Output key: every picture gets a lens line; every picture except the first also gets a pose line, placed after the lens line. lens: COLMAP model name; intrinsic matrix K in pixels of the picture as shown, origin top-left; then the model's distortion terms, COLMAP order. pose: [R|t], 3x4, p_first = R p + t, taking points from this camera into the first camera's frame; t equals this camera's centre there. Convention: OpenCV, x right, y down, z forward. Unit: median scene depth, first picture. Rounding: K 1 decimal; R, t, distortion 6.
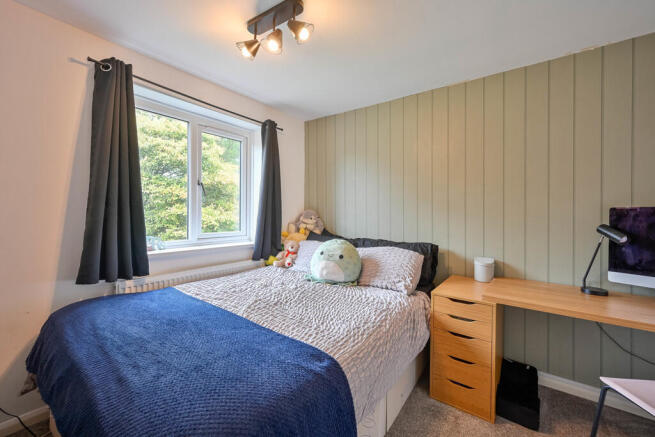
lens RADIAL K [[264.5, 0, 326.8], [0, 264.5, 214.9], [0, 0, 1]] dist [0.002993, 0.000388]
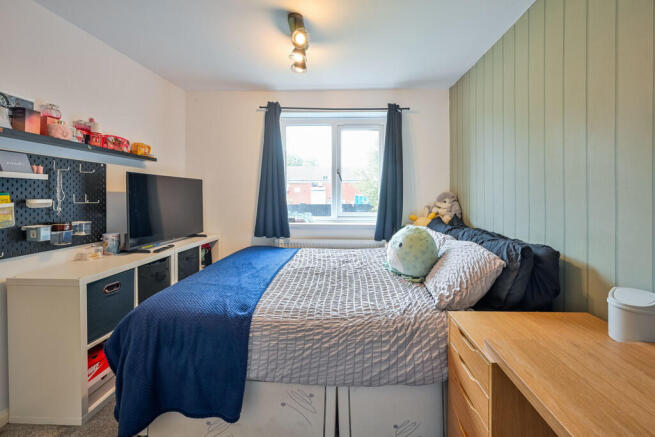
lens RADIAL K [[264.5, 0, 329.4], [0, 264.5, 198.5], [0, 0, 1]] dist [0.002993, 0.000388]
pose [[0.577577, 0.002826, -0.816331, 0.590408], [0.001632, 0.999988, 0.004616, -0.001795], [0.816334, -0.003999, 0.577566, 0.276959]]
